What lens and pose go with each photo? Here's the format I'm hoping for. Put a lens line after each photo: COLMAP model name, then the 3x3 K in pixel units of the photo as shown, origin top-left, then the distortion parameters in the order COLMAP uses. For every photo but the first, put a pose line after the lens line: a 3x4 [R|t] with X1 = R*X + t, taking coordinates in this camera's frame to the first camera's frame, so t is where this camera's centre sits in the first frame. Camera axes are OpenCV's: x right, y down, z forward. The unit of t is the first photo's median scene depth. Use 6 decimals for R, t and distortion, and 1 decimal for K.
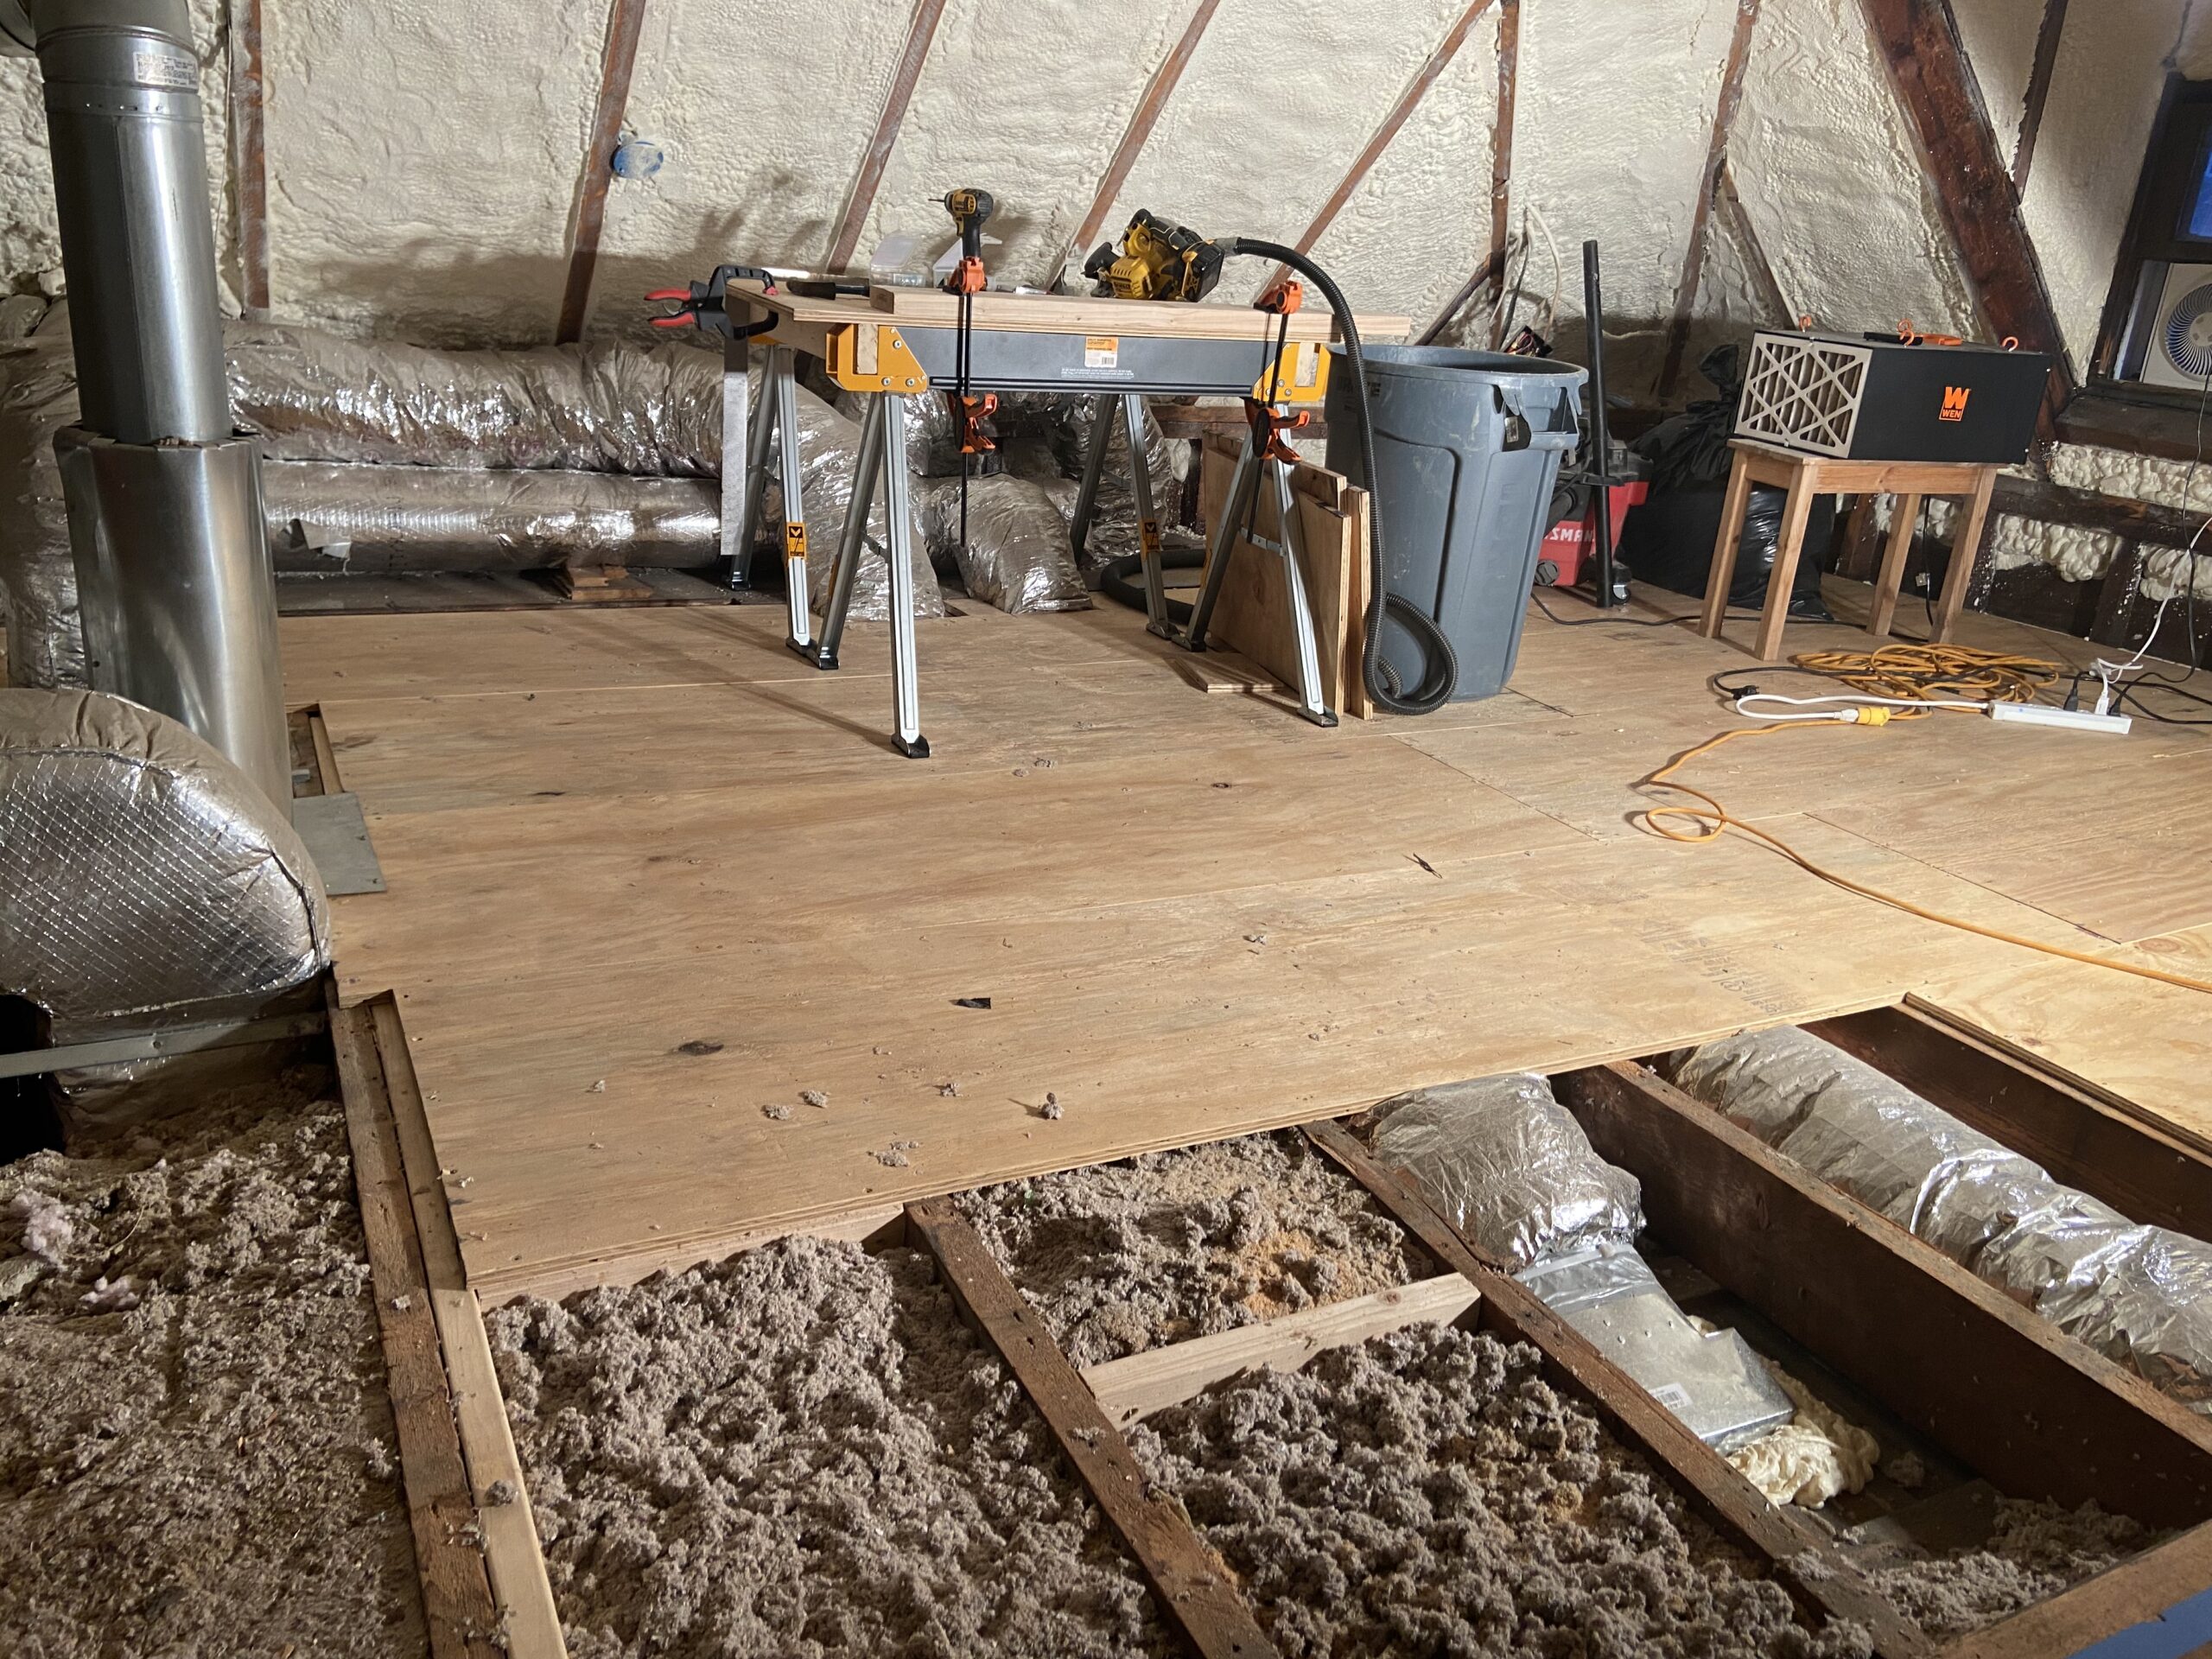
lens RADIAL K [[1662.5, 0, 1083.4], [0, 1662.5, 818.2], [0, 0, 1]] dist [0.095962, -0.098450]
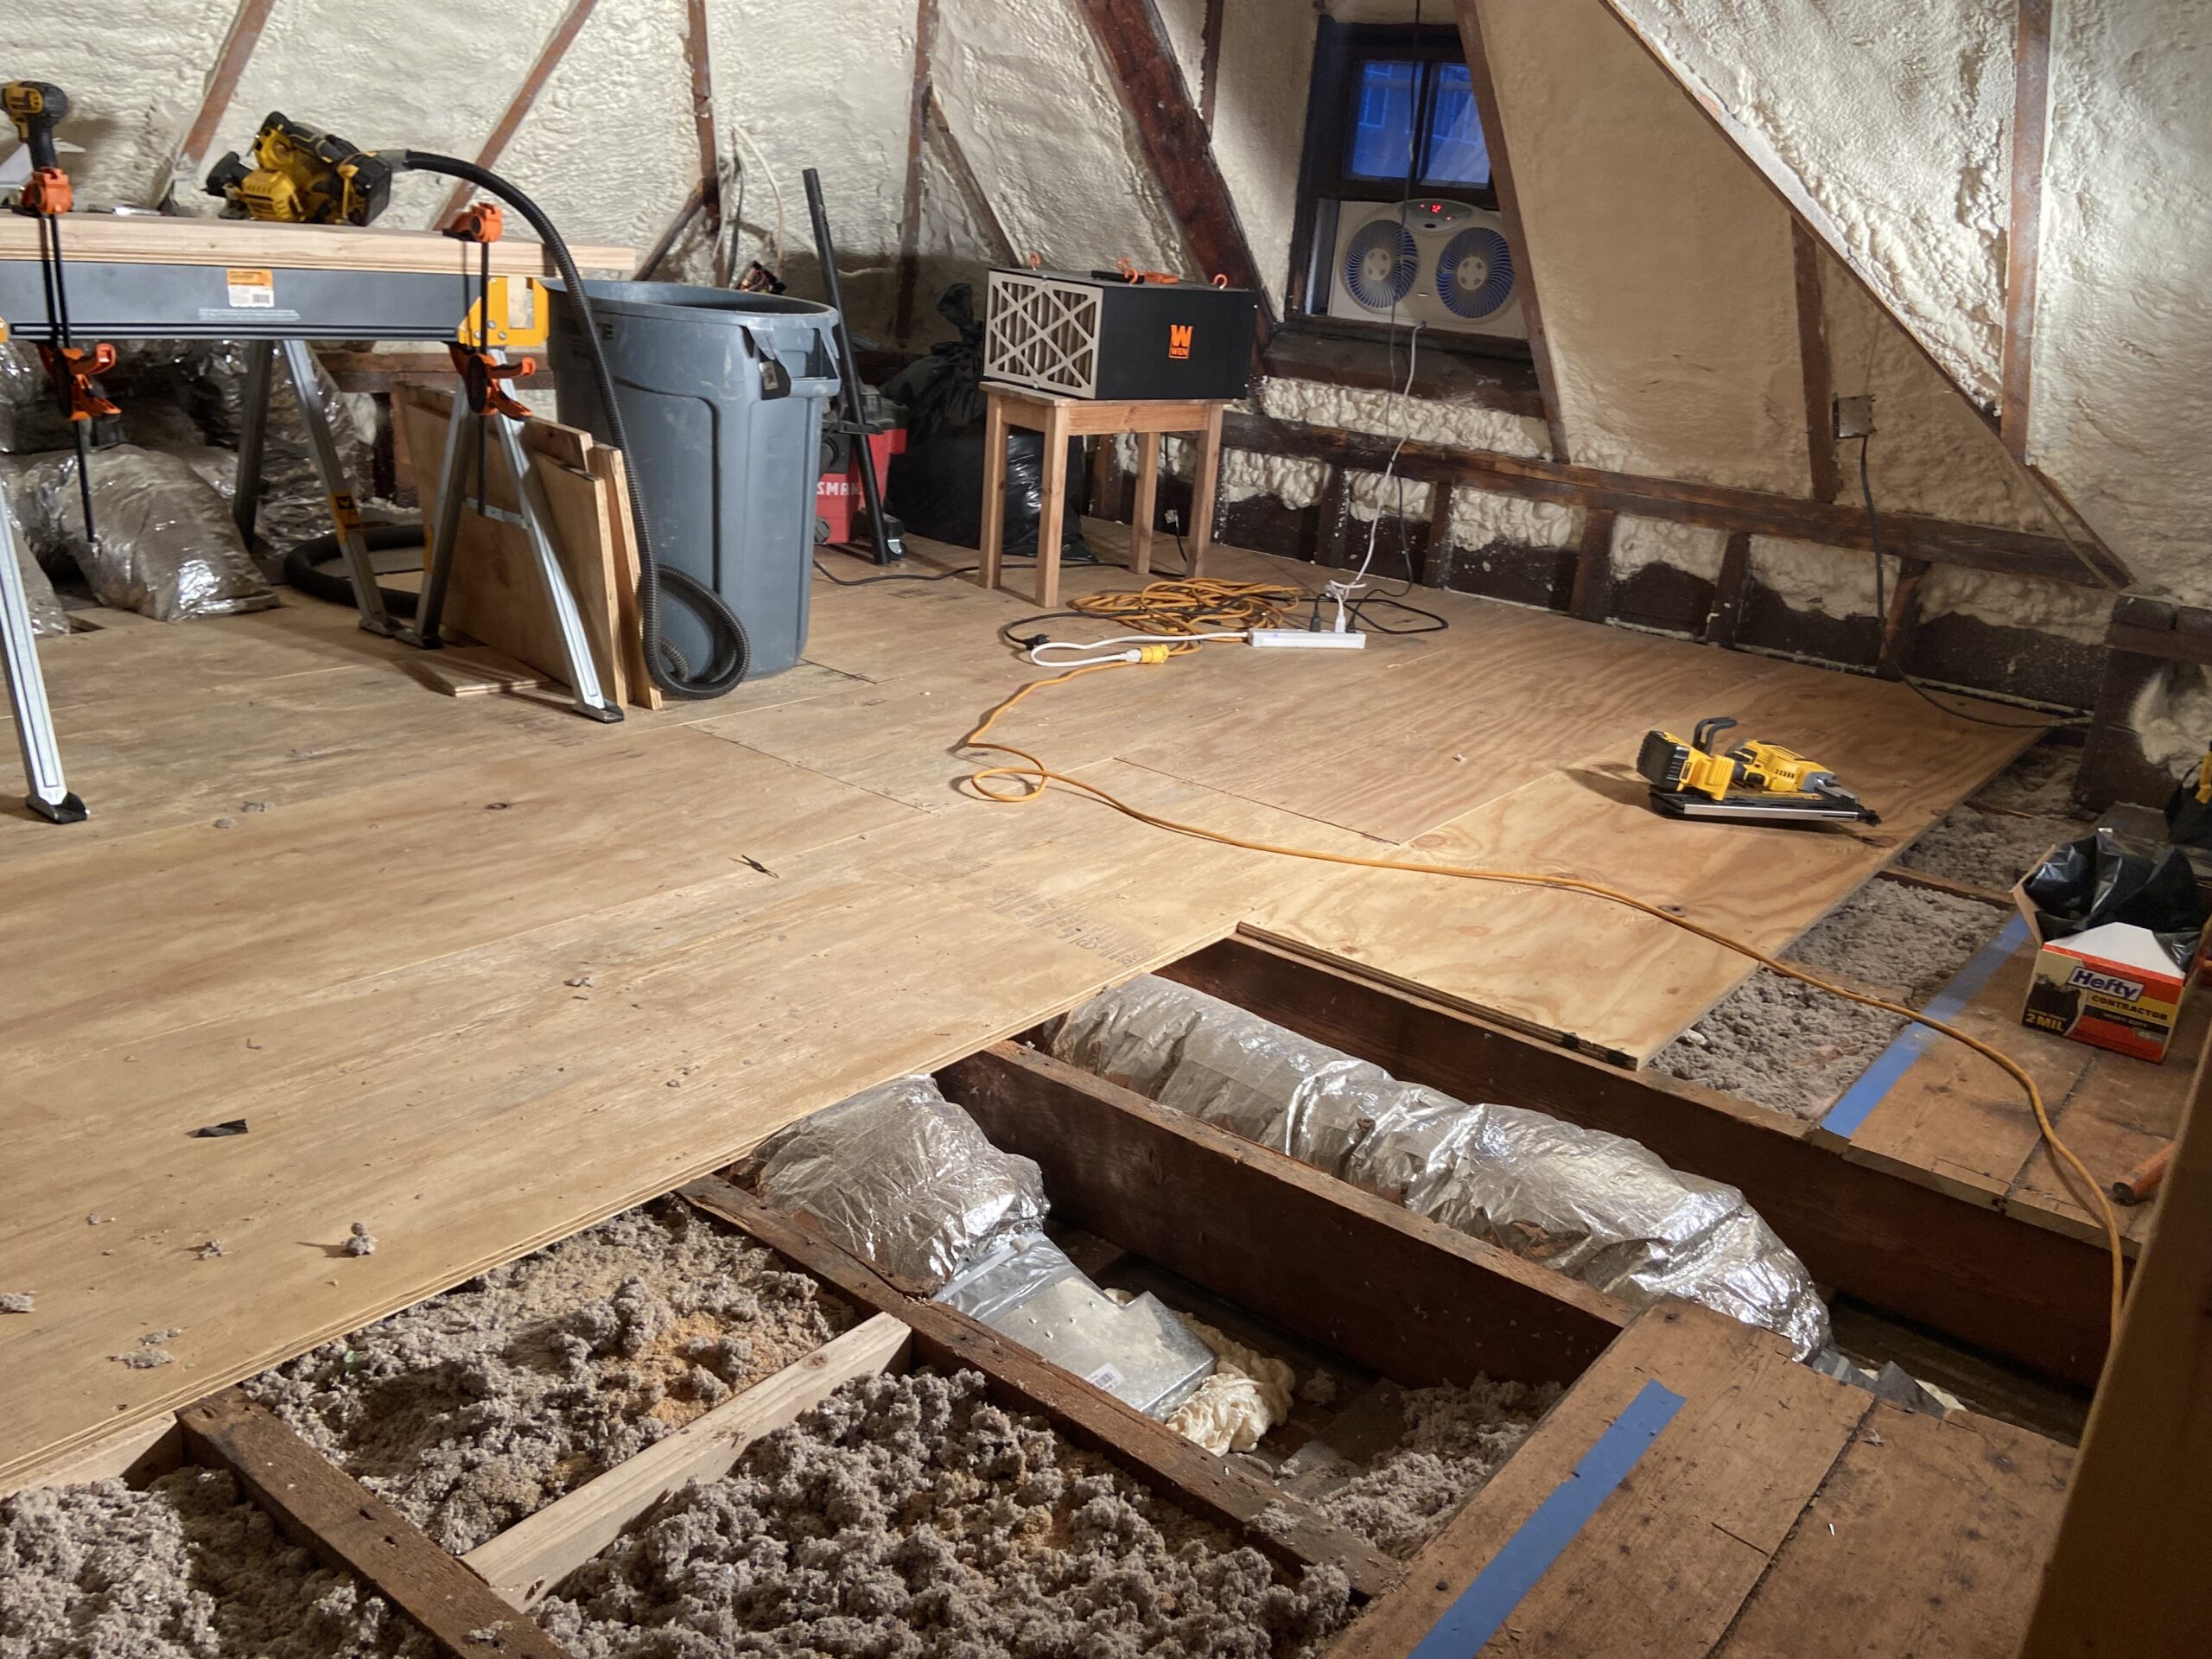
lens RADIAL K [[1805.8, 0, 1136.0], [0, 1805.8, 841.4], [0, 0, 1]] dist [0.117232, -0.149789]
pose [[0.897371, -0.138939, 0.418834, -0.018799], [0.129675, 0.990261, 0.050664, -0.007978], [-0.421794, 0.008848, 0.906648, 0.030227]]
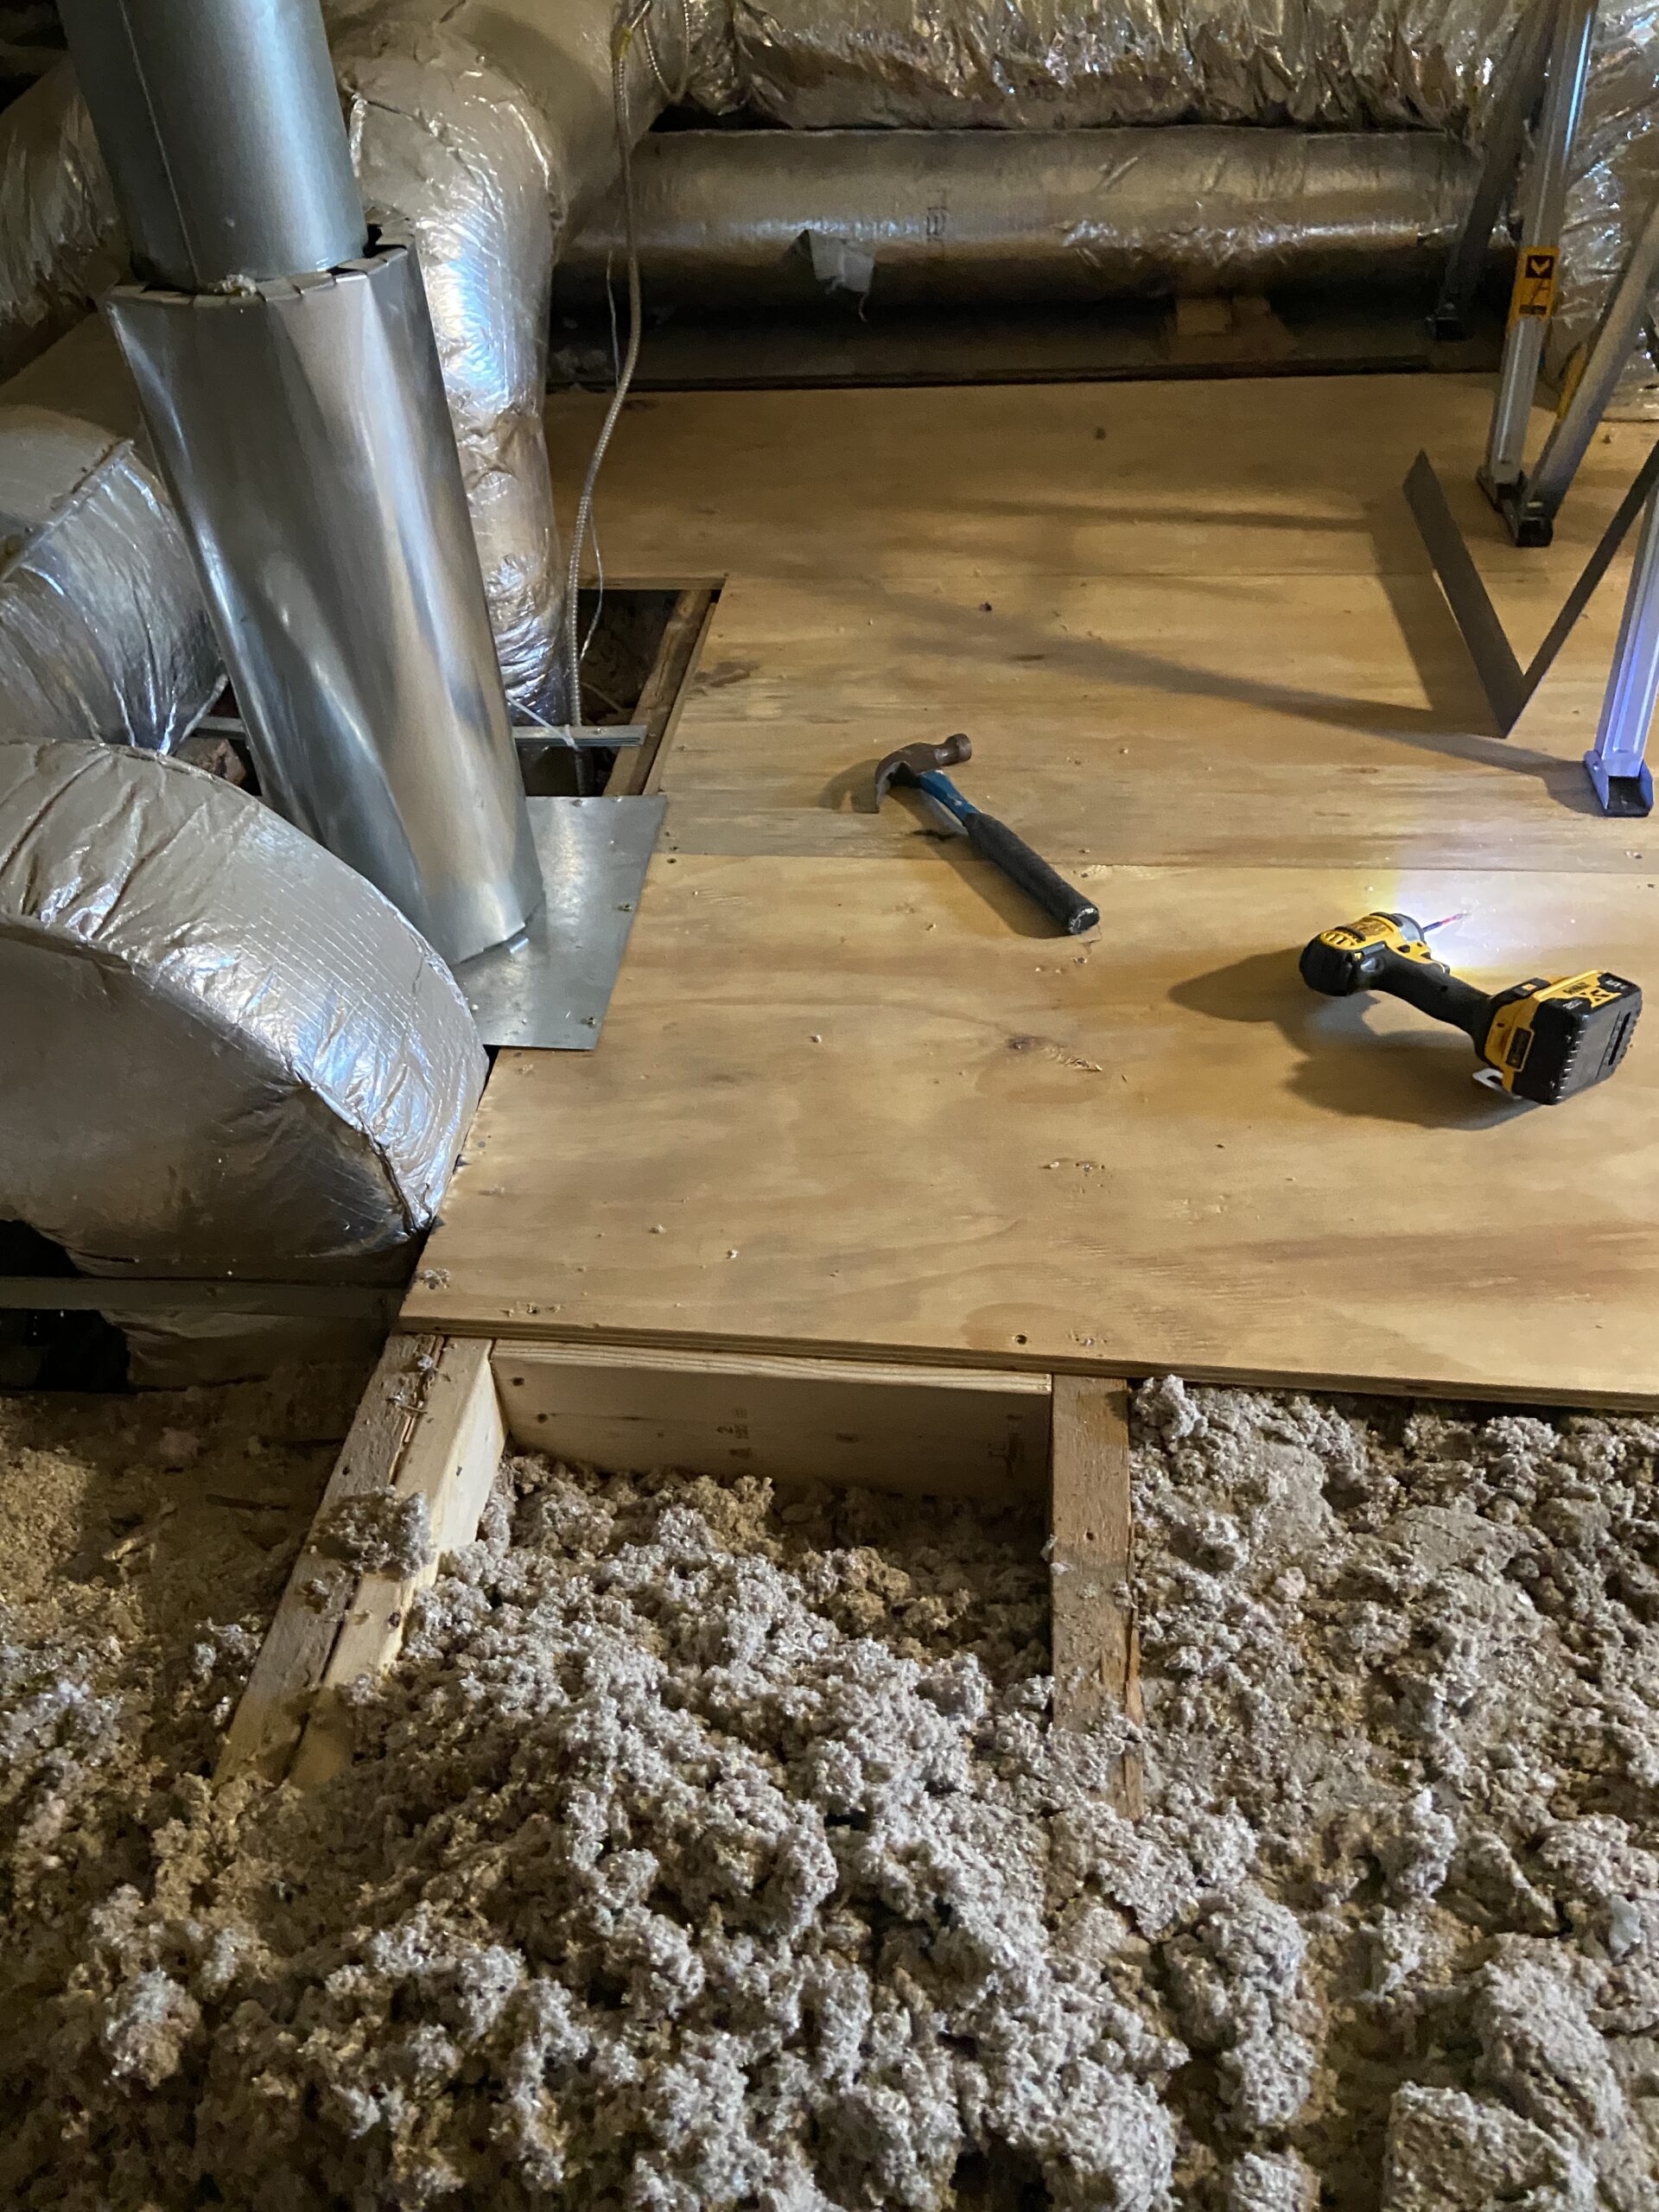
lens RADIAL K [[1693.7, 0, 834.8], [0, 1693.7, 1102.4], [0, 0, 1]] dist [0.021781, -0.000485]
pose [[0.837439, 0.280484, -0.469067, -0.024609], [-0.082051, 0.913060, 0.399486, -0.179092], [0.540336, -0.296058, 0.787646, 0.465708]]
